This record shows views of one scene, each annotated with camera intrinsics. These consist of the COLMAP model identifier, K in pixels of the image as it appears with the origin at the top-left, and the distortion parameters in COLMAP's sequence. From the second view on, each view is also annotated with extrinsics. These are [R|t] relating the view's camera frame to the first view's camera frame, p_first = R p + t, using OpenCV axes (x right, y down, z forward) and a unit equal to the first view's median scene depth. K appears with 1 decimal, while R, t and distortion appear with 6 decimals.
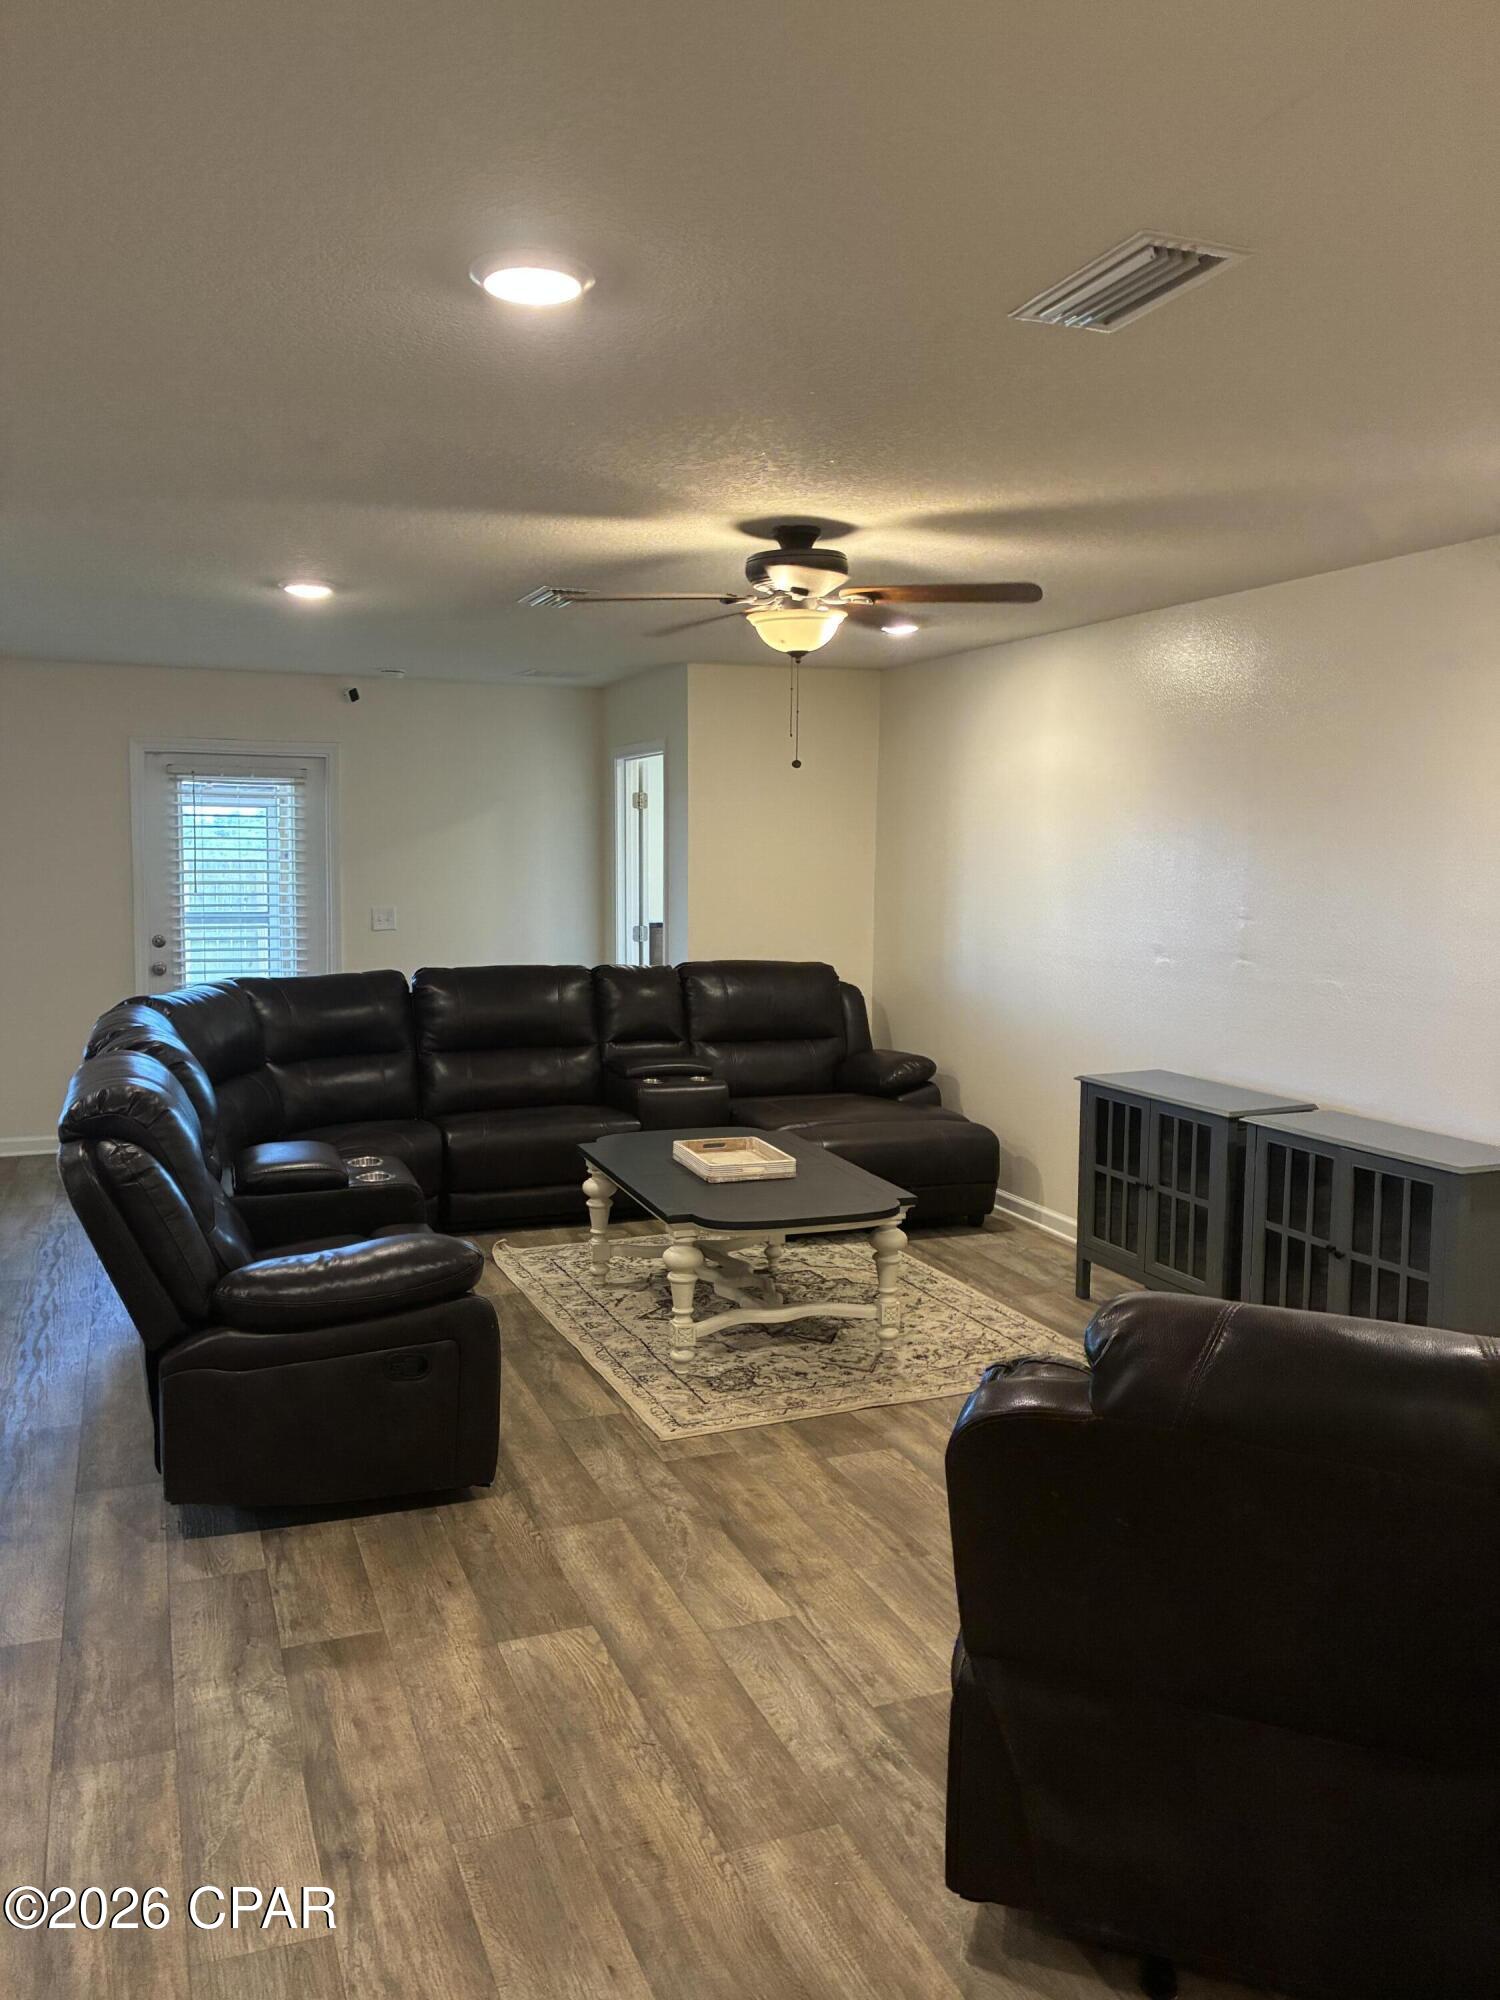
lens RADIAL K [[1510.5, 0, 737.3], [0, 1510.5, 985.2], [0, 0, 1]] dist [0.036693, -0.051607]
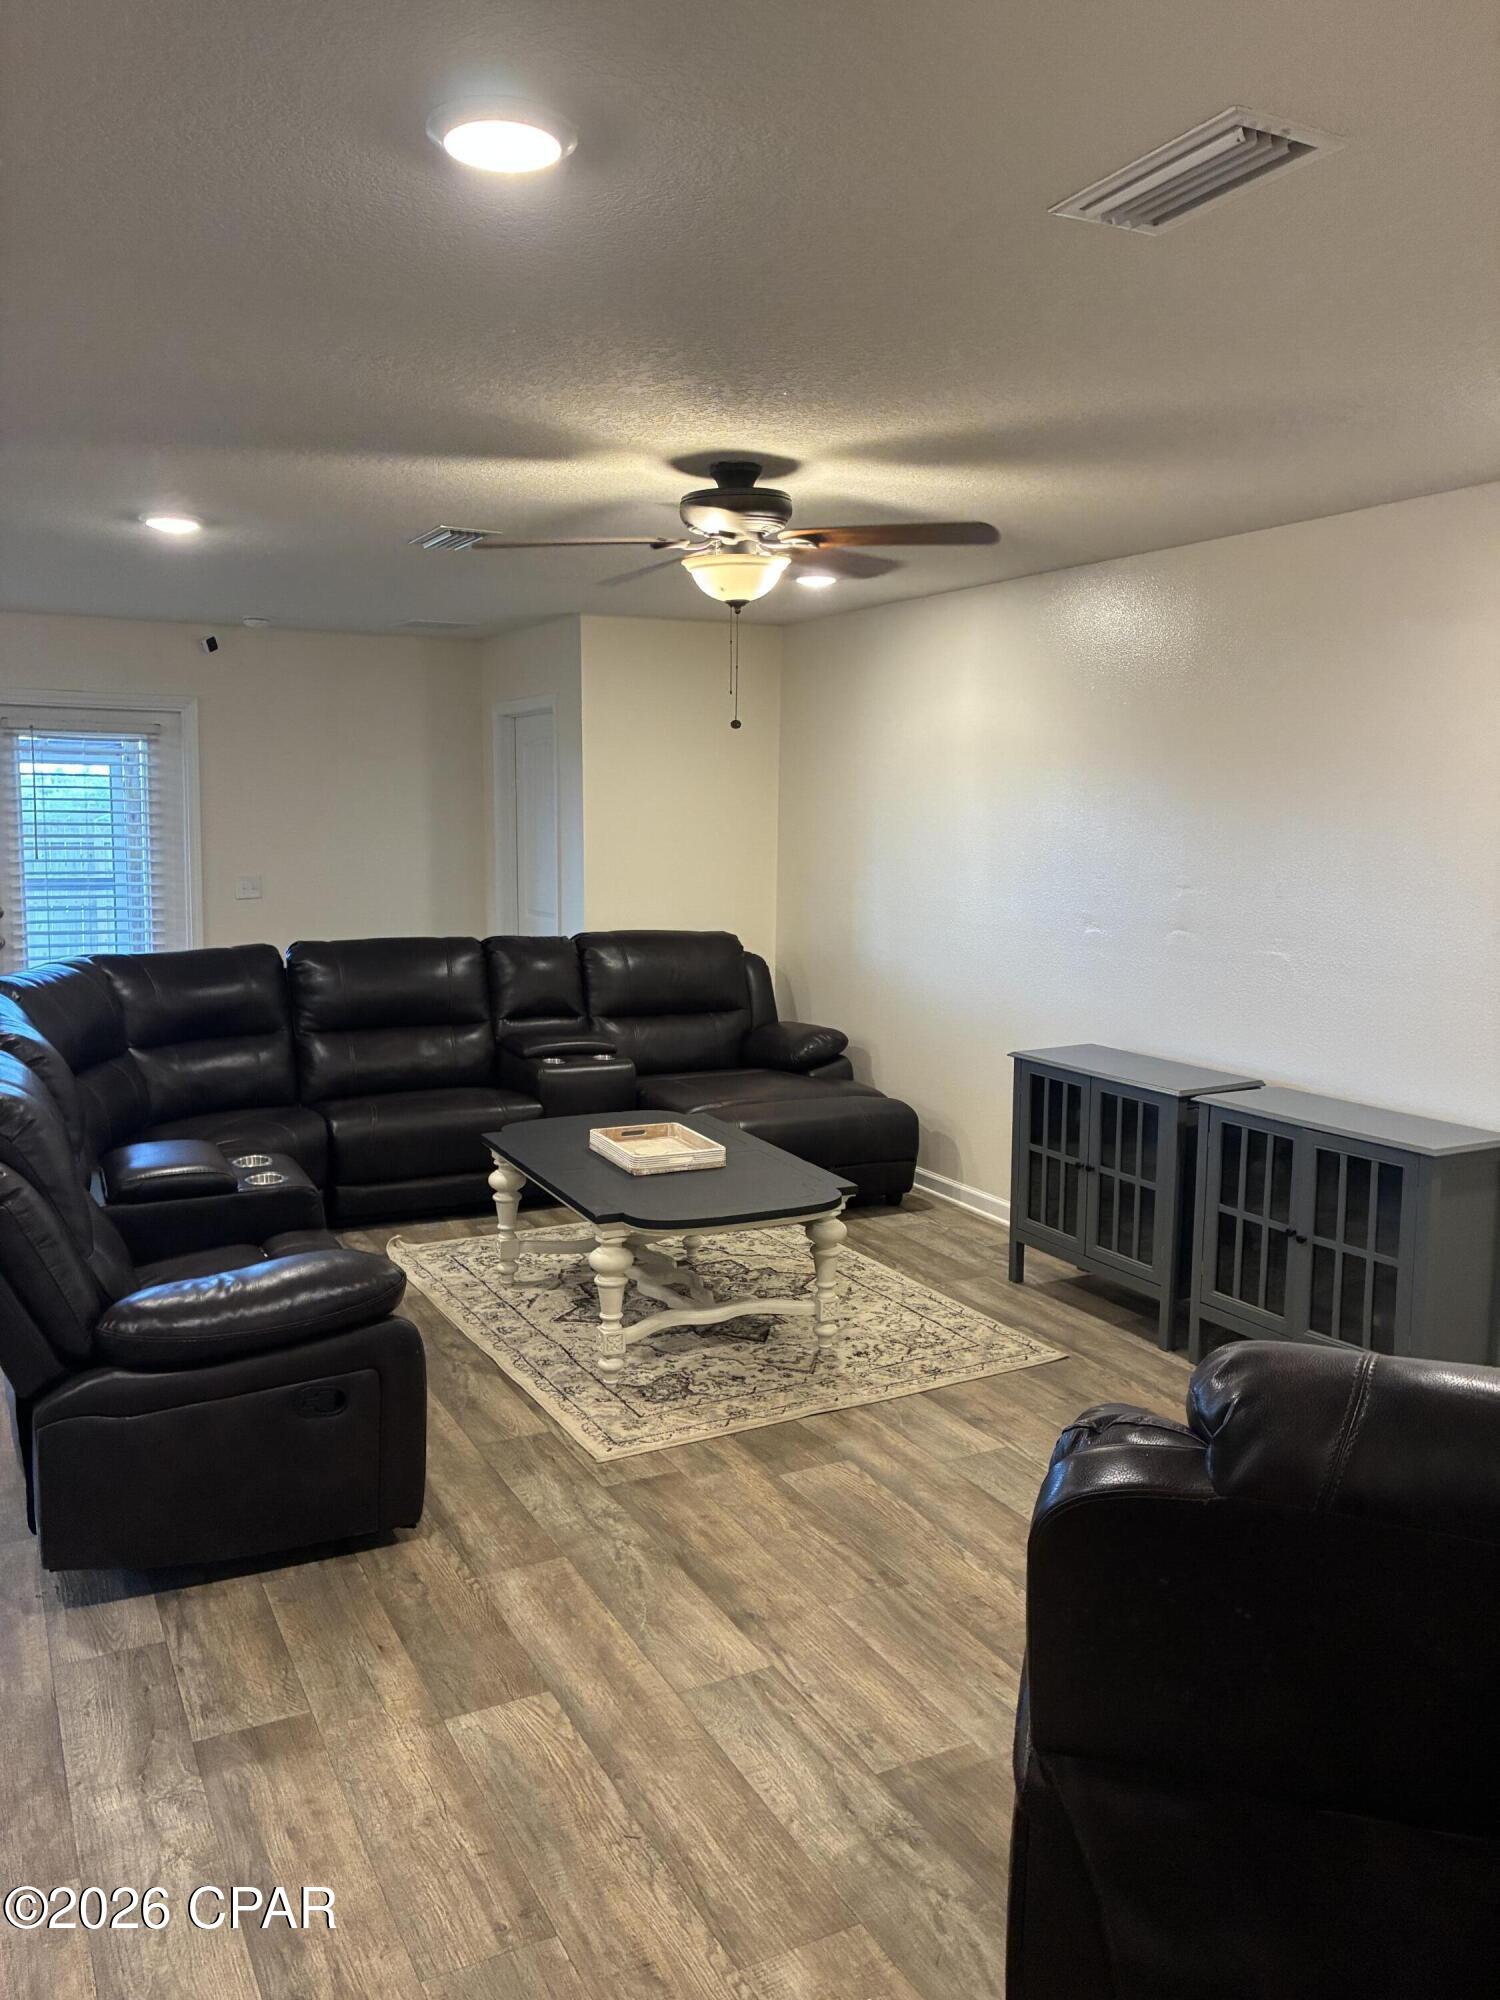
lens RADIAL K [[1519.7, 0, 753.4], [0, 1519.7, 981.6], [0, 0, 1]] dist [0.042332, -0.058297]
pose [[0.994630, -0.010471, 0.102962, -0.056497], [0.008052, 0.999682, 0.023878, -0.014005], [-0.103180, -0.022921, 0.994399, 0.089652]]
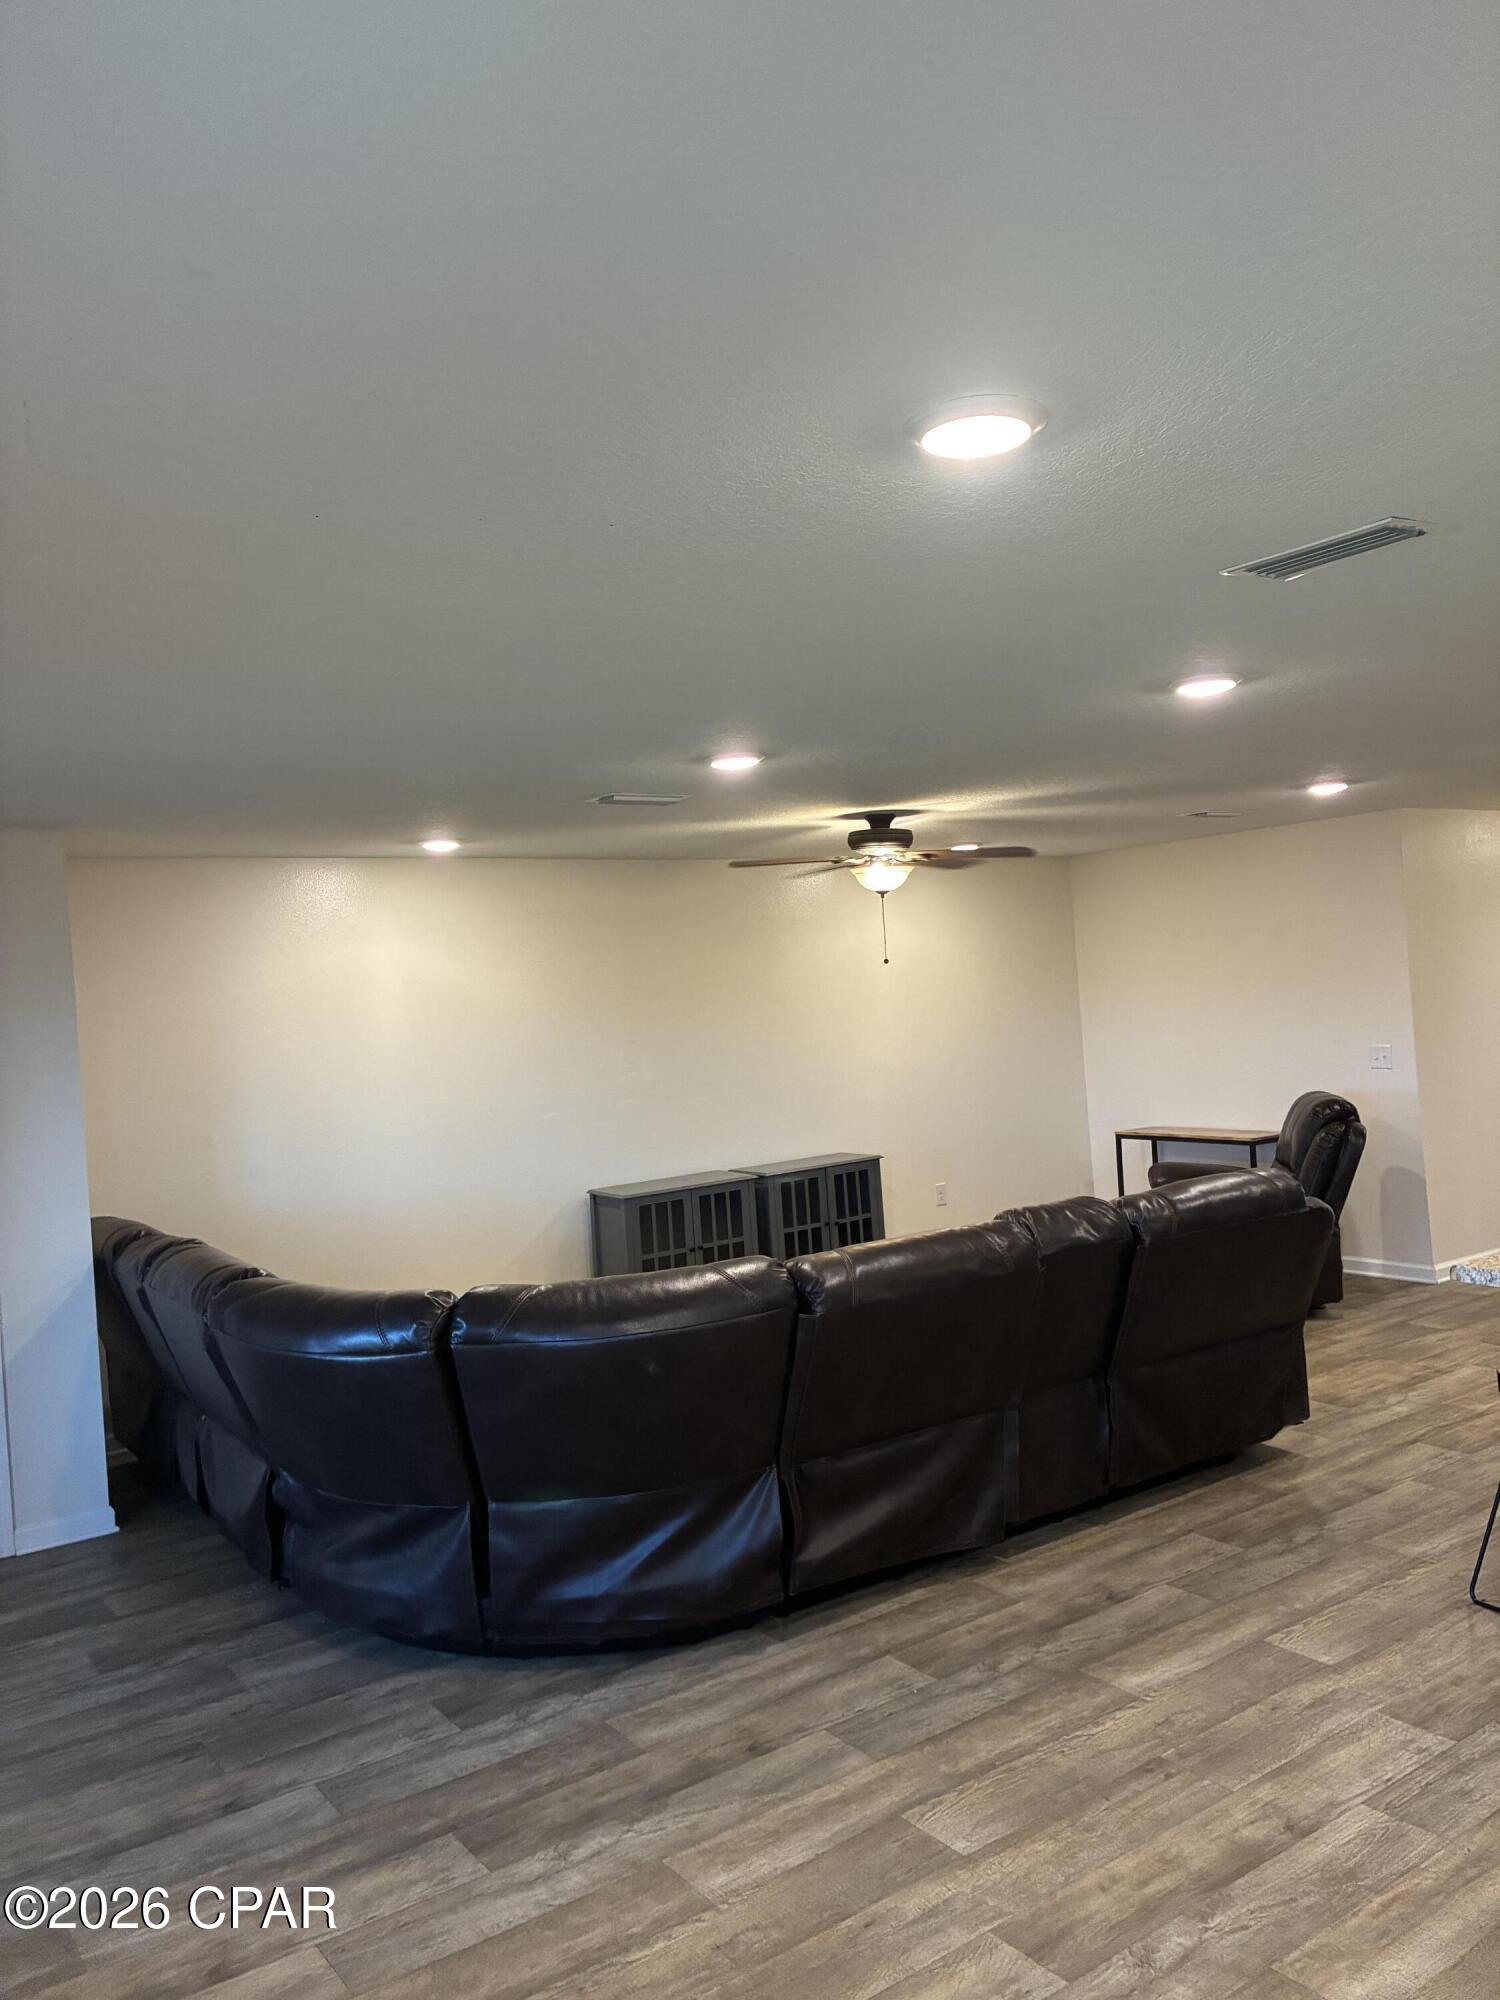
lens RADIAL K [[1519.7, 0, 753.4], [0, 1519.7, 981.6], [0, 0, 1]] dist [0.042332, -0.058297]
pose [[-0.233539, 0.009417, 0.972302, -1.719303], [0.153971, 0.987695, 0.027416, -0.227852], [-0.960079, 0.156109, -0.232115, 1.783743]]
